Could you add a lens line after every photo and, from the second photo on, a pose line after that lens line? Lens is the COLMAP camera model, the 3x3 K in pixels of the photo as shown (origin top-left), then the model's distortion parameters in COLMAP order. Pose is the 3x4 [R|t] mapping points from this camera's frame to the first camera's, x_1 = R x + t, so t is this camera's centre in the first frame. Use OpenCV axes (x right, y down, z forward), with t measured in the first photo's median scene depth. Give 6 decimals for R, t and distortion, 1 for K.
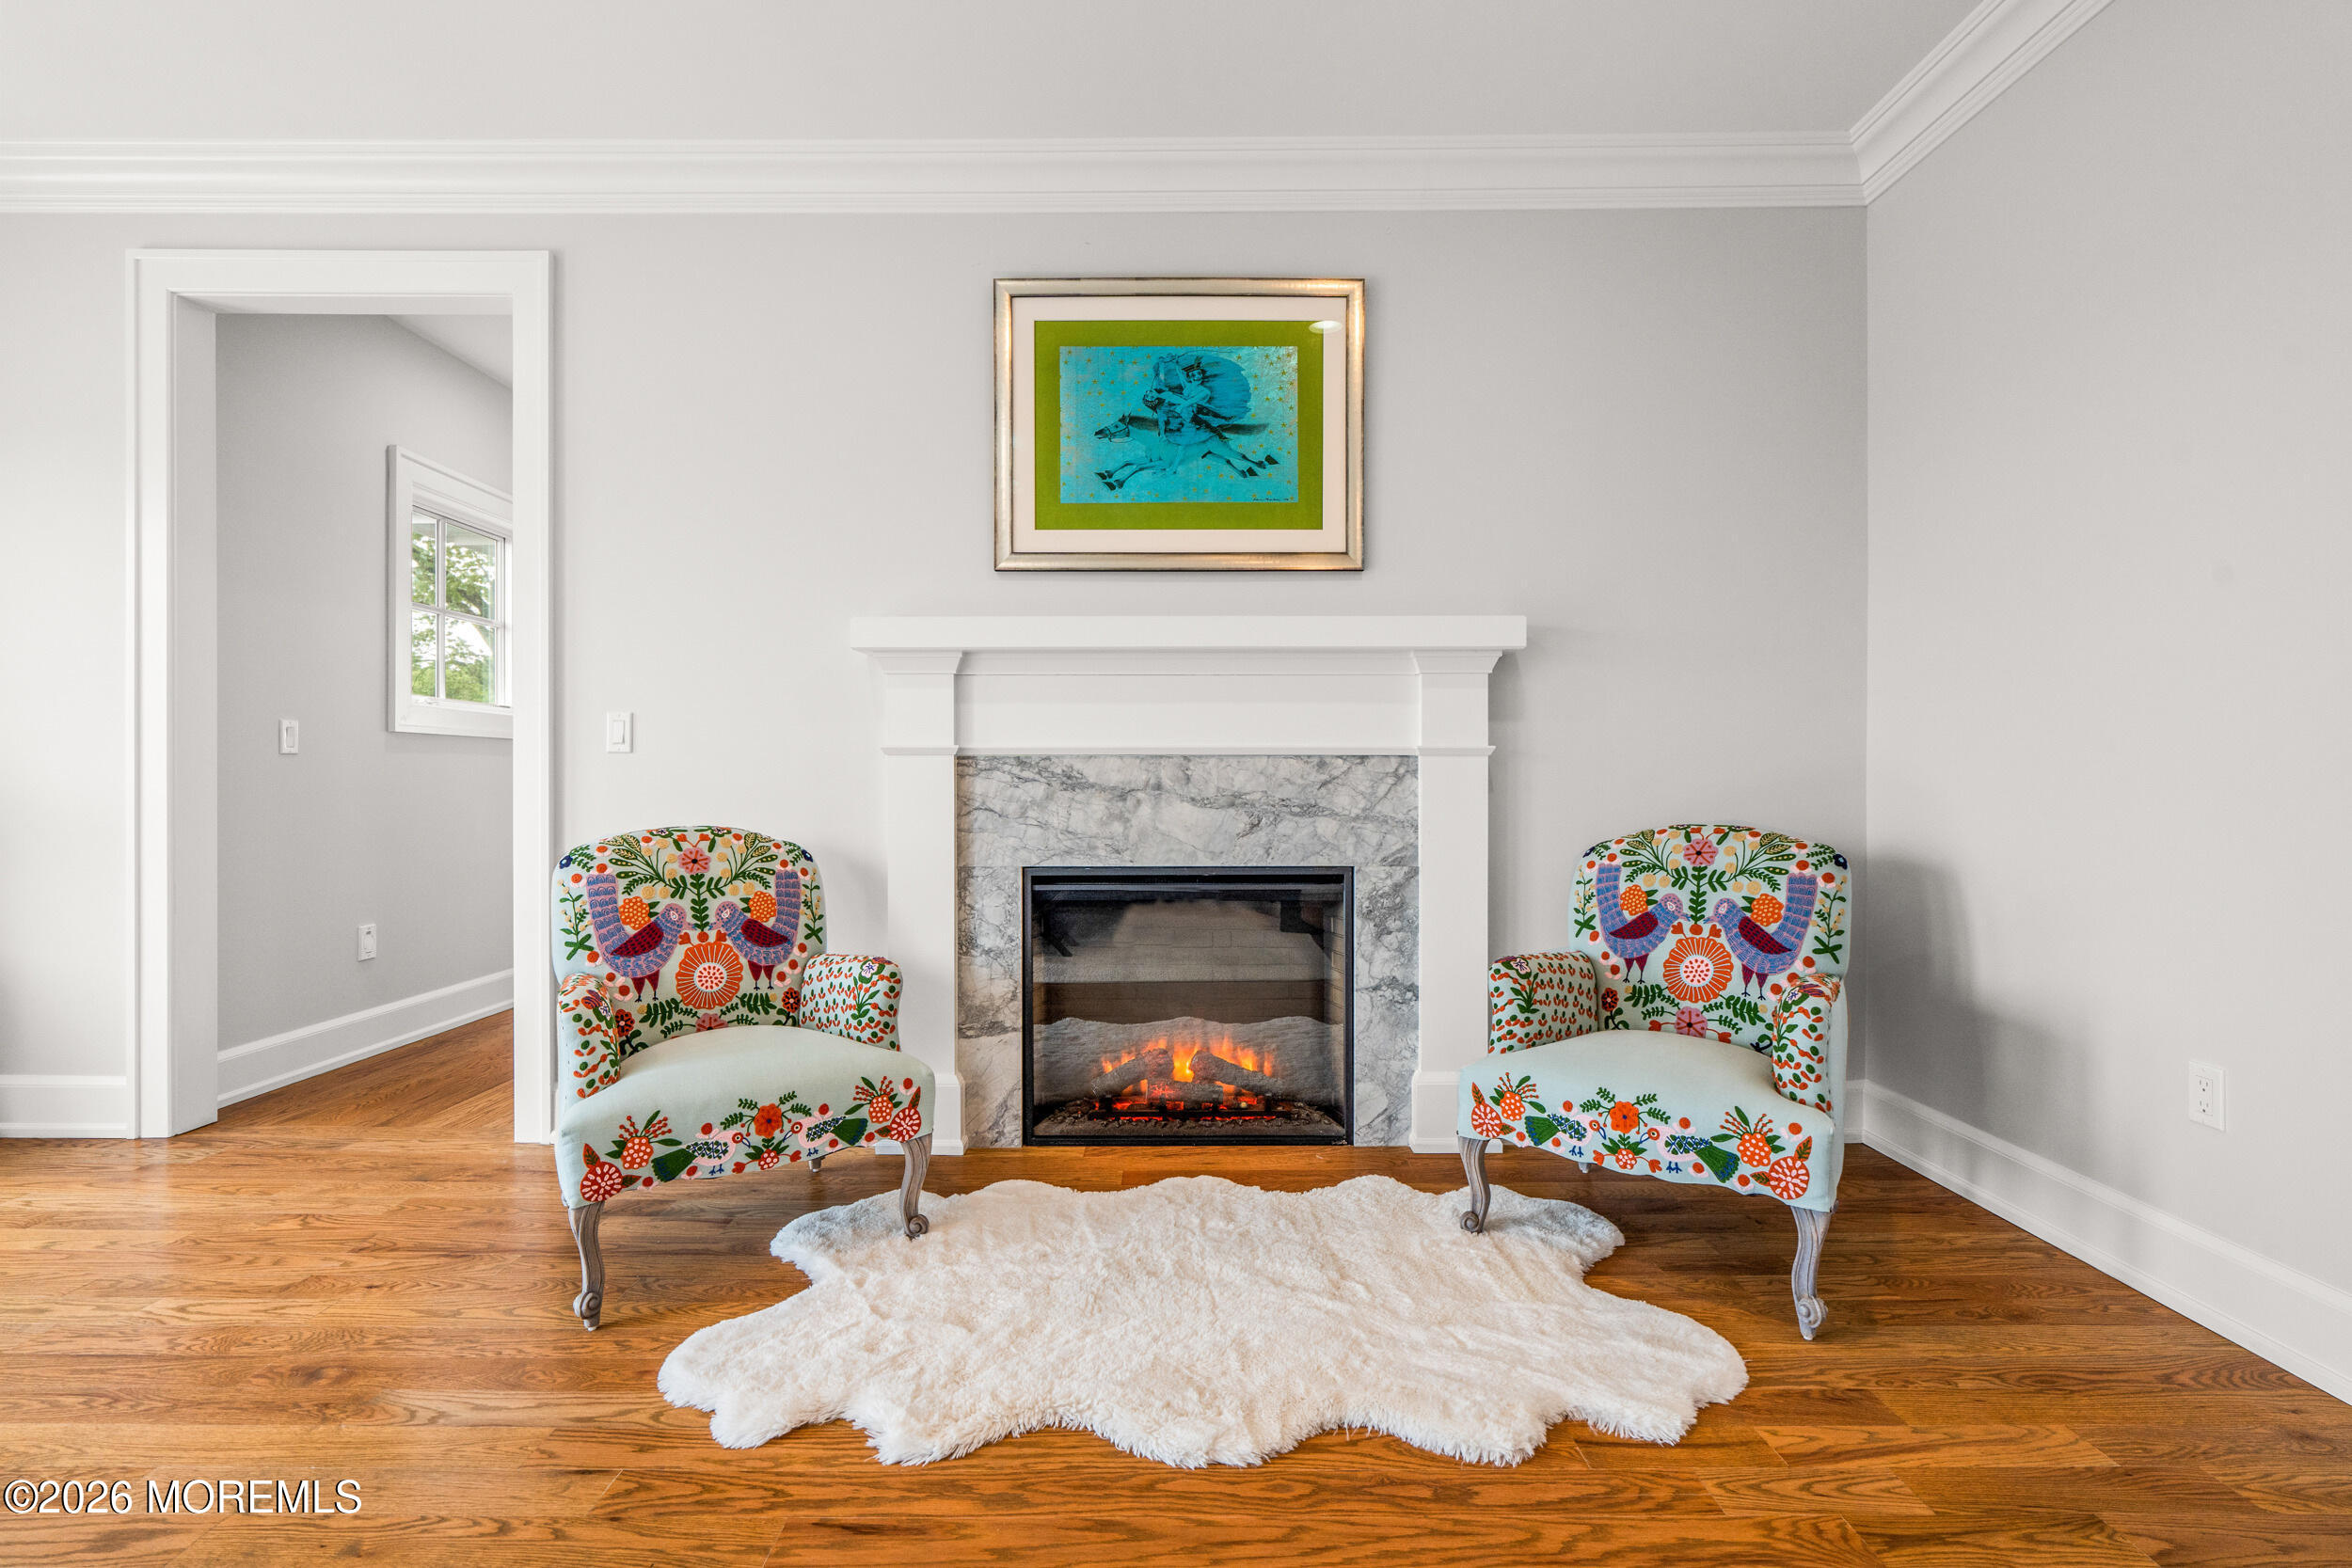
lens RADIAL K [[1054.5, 0, 1177.8], [0, 1054.5, 776.0], [0, 0, 1]] dist [-0.003858, 0.000237]
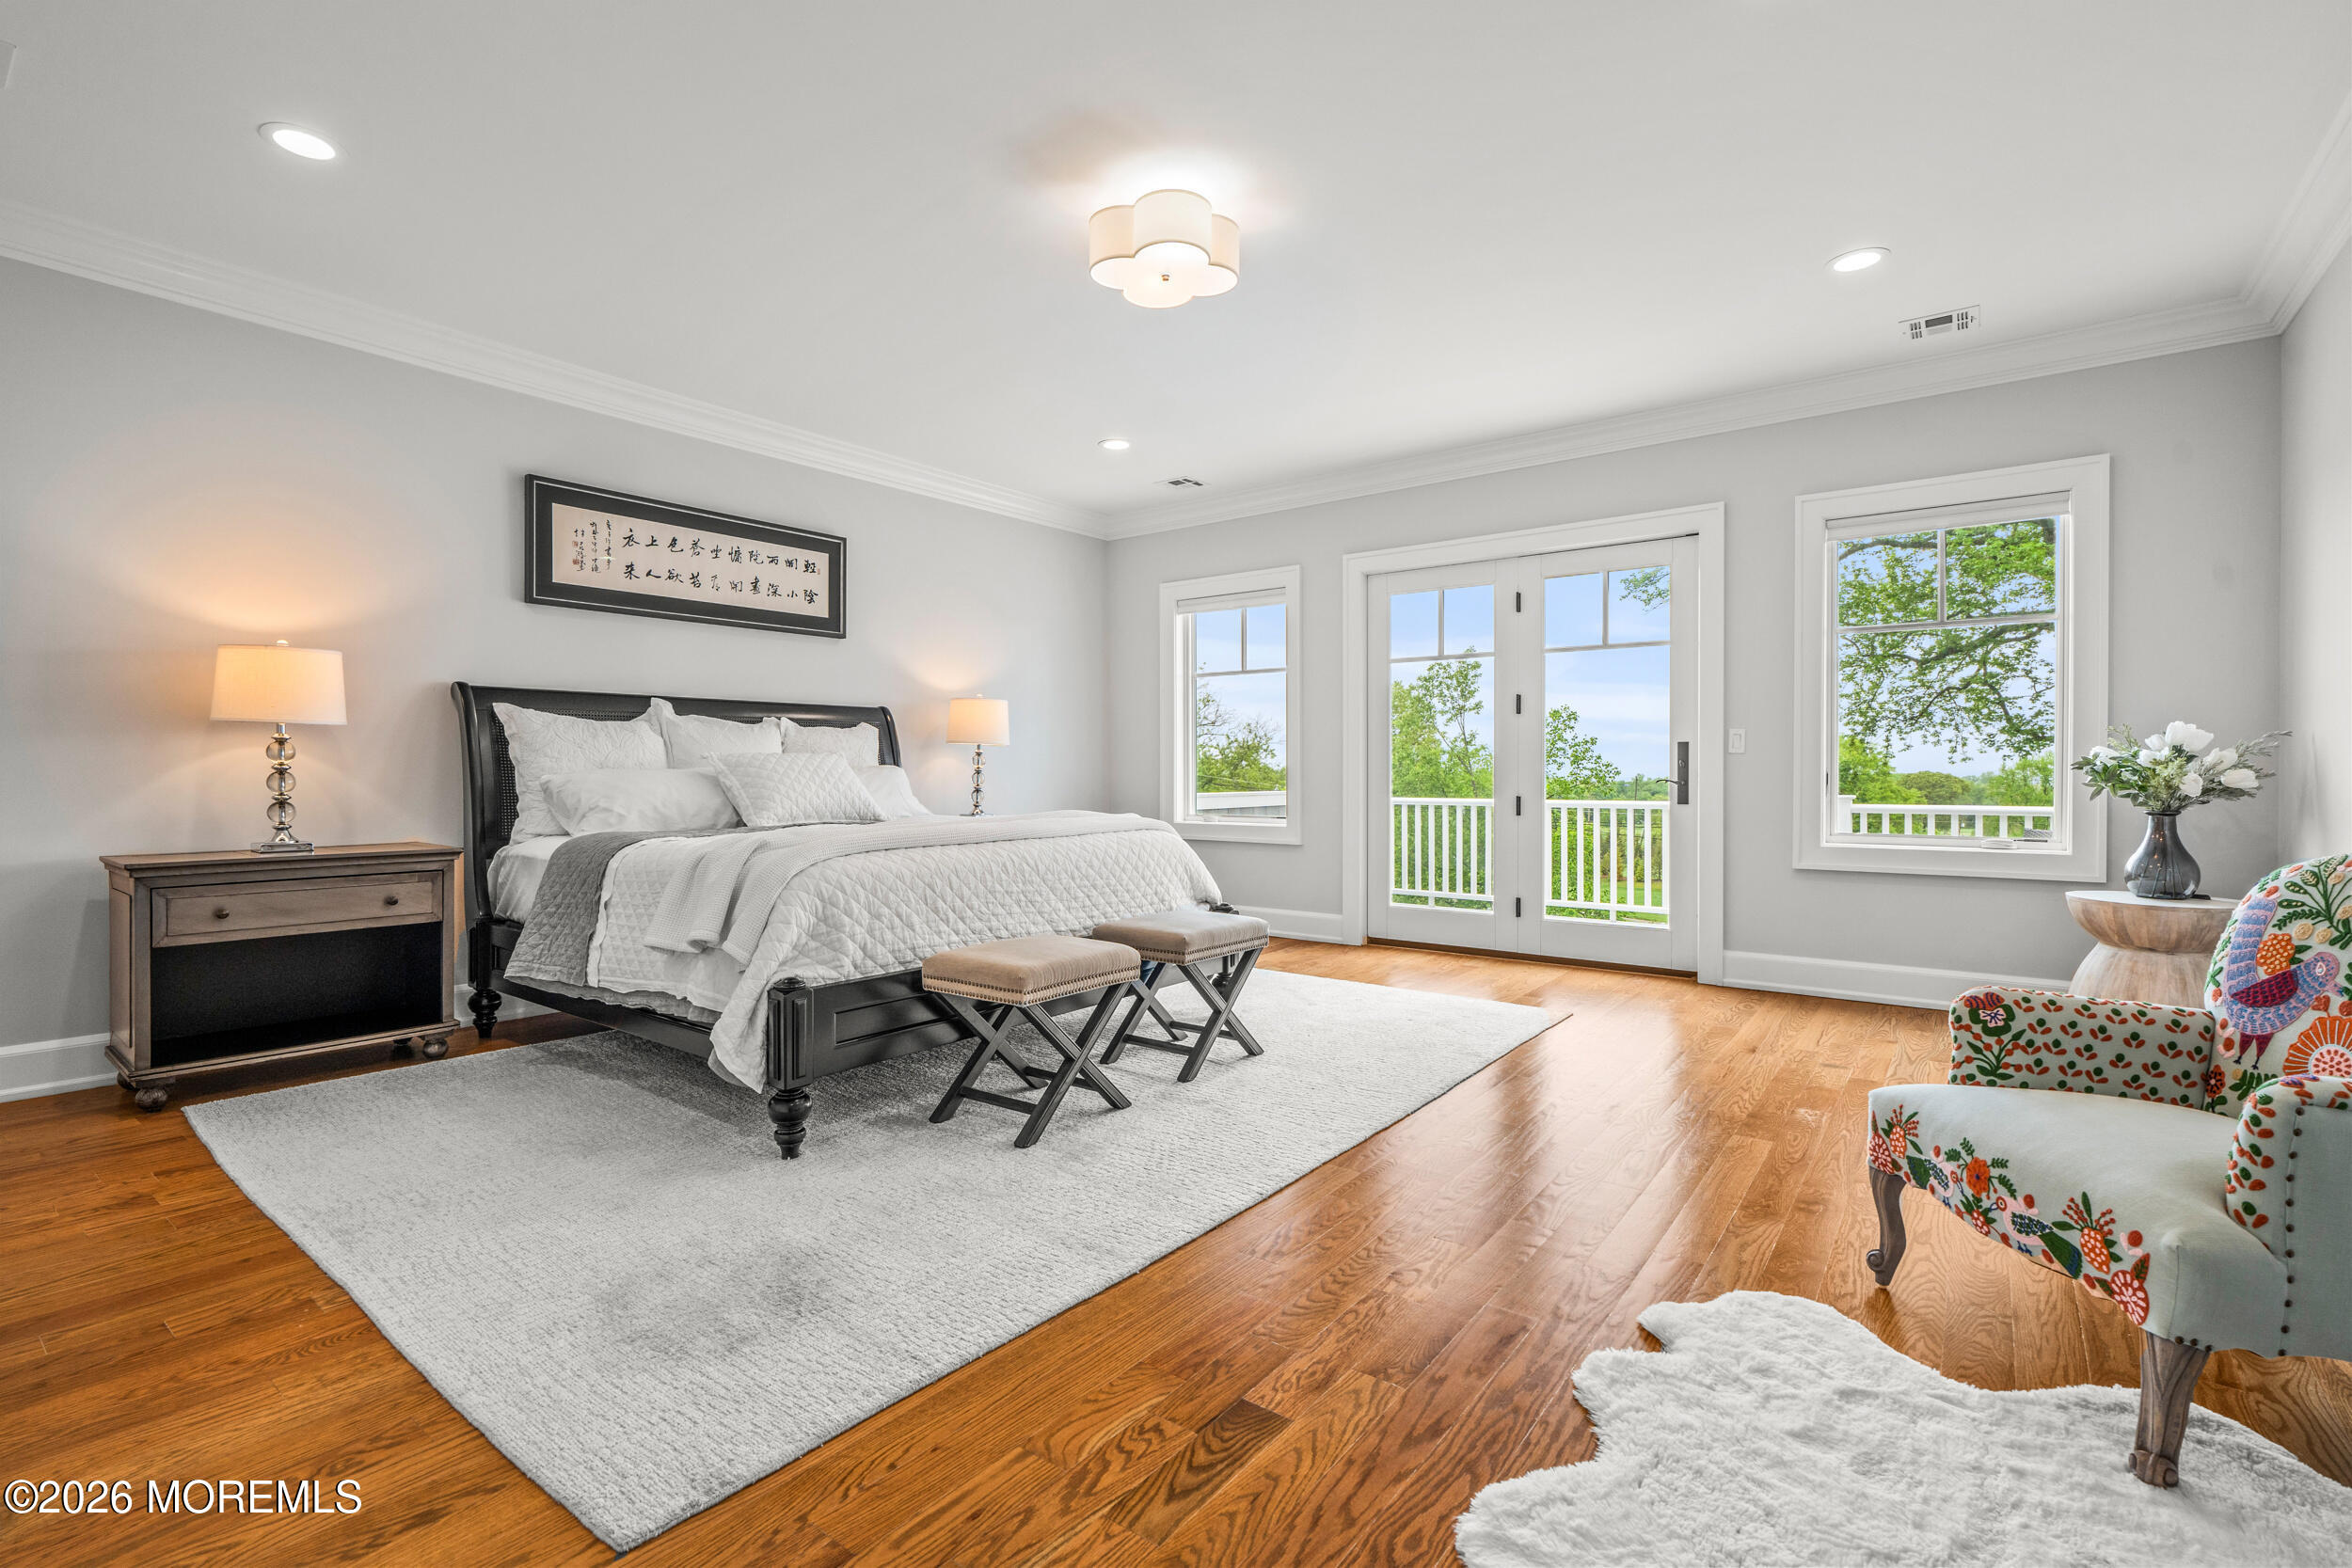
lens RADIAL K [[1054.5, 0, 1176.5], [0, 1054.5, 782.5], [0, 0, 1]] dist [-0.003858, 0.000237]
pose [[-0.602113, 0.007161, -0.798379, 0.581103], [0.000711, 0.999964, 0.008433, -0.000749], [0.798411, 0.004510, -0.602096, 0.842877]]
